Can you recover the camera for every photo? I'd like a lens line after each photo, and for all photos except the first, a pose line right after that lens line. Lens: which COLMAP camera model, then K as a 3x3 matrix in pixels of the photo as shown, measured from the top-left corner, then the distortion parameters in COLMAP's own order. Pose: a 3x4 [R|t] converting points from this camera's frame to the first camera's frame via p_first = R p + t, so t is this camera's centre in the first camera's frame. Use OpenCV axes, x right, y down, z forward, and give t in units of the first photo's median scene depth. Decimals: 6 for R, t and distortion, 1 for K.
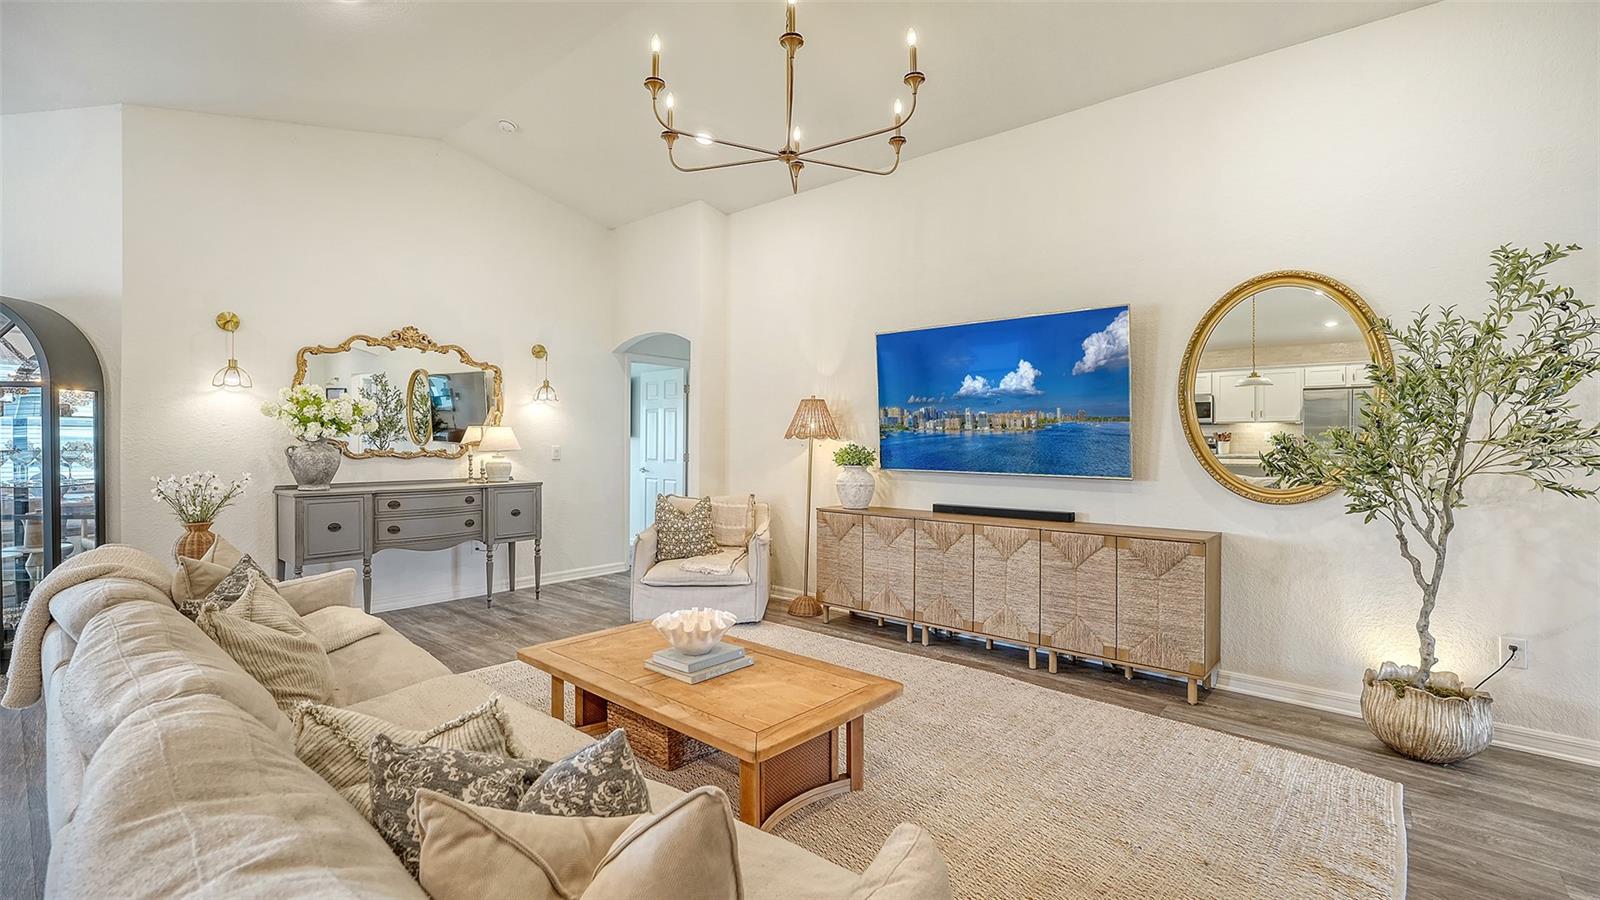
lens RADIAL K [[705.2, 0, 771.2], [0, 705.2, 461.8], [0, 0, 1]] dist [-0.002335, -0.000581]
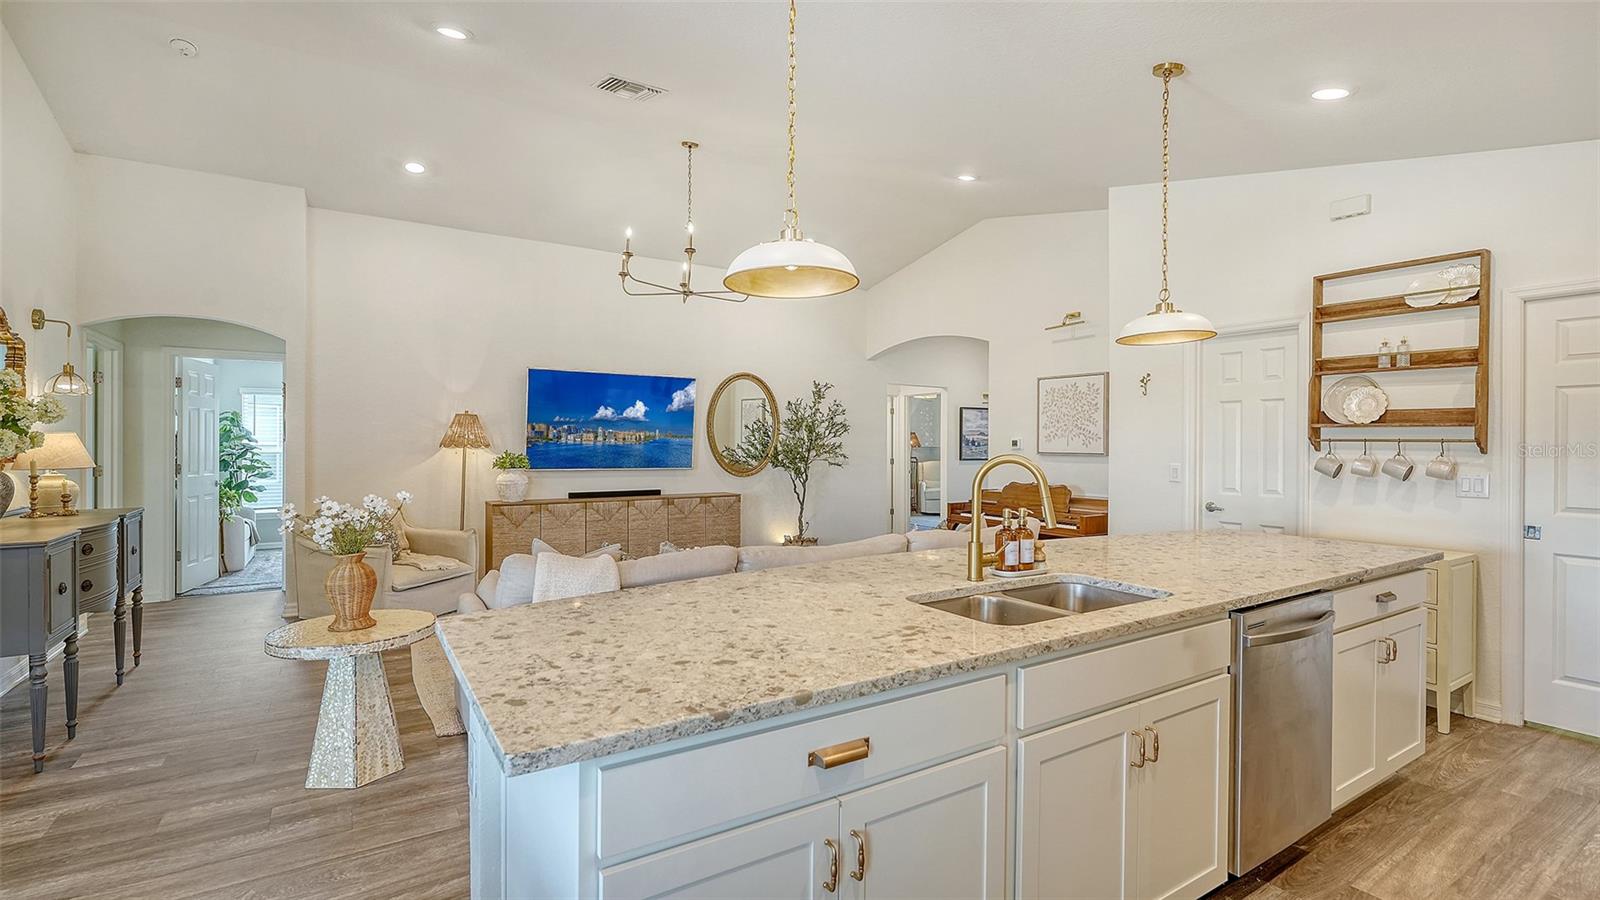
lens RADIAL K [[728.8, 0, 796.7], [0, 728.8, 441.0], [0, 0, 1]] dist [-0.004941, 0.002588]
pose [[0.291615, -0.000205, 0.956536, -1.122204], [0.021975, 0.999737, -0.006485, -0.026431], [-0.956283, 0.022911, 0.291543, 0.129797]]
